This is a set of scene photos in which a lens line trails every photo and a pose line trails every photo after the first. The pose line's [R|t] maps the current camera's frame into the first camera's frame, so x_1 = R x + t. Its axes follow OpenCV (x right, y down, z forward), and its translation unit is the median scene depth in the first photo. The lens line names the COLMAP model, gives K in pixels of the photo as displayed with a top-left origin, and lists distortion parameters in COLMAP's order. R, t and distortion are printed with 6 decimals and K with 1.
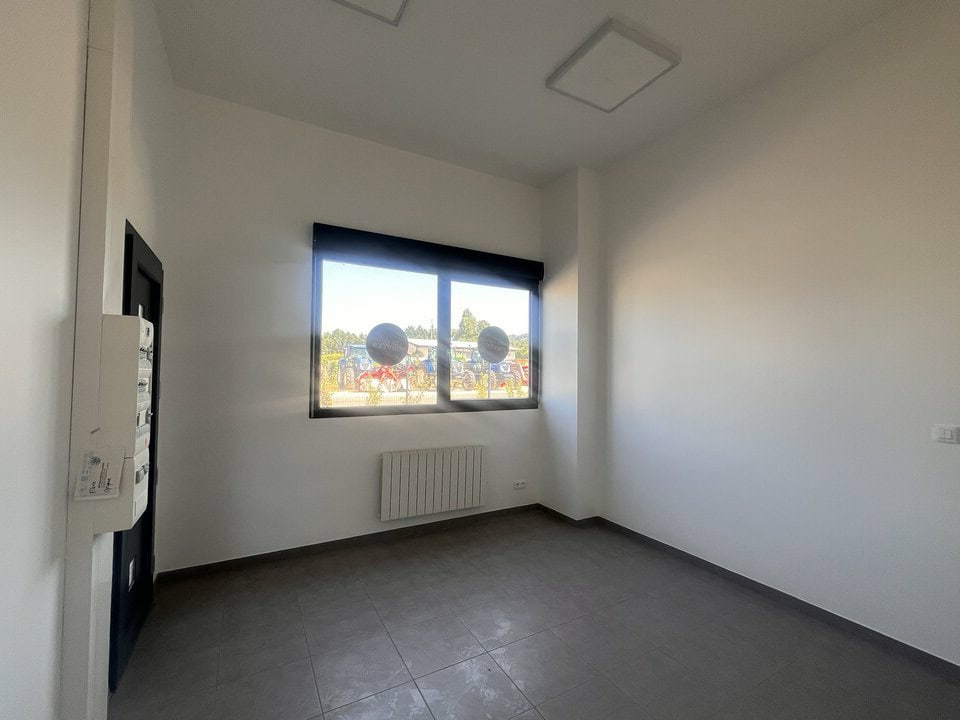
lens RADIAL K [[413.9, 0, 480.0], [0, 413.9, 360.0], [0, 0, 1]] dist [-0.003395, -0.000679]
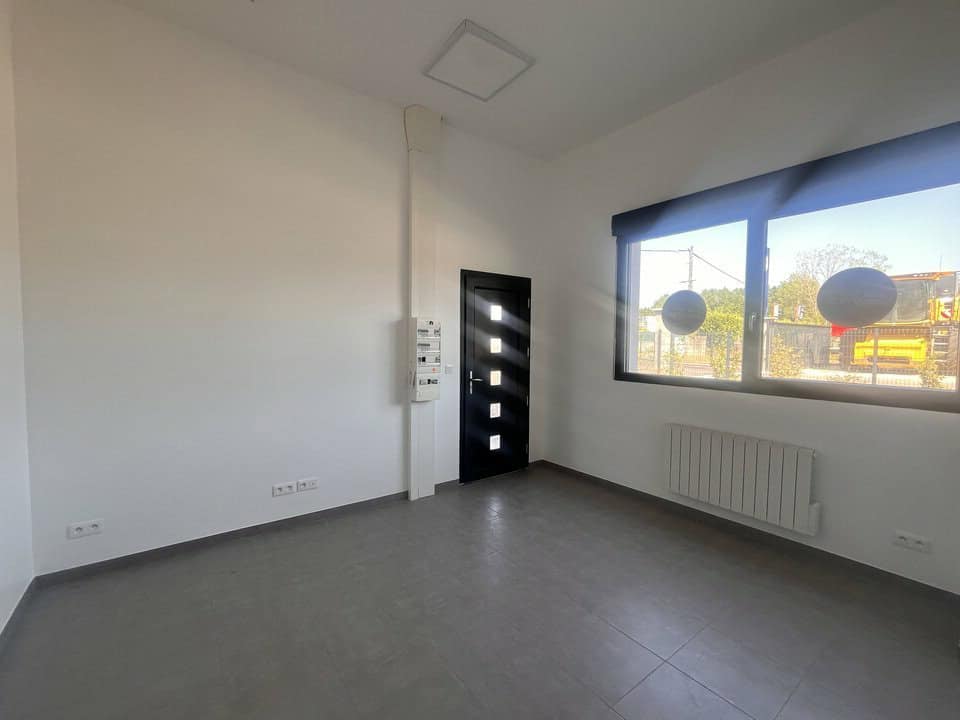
lens RADIAL K [[413.9, 0, 480.0], [0, 413.9, 360.0], [0, 0, 1]] dist [-0.003395, -0.000679]
pose [[0.134078, 0.034813, -0.990359, 0.629104], [0.008508, 0.999305, 0.036280, 0.031157], [0.990934, -0.013291, 0.133689, 0.384434]]
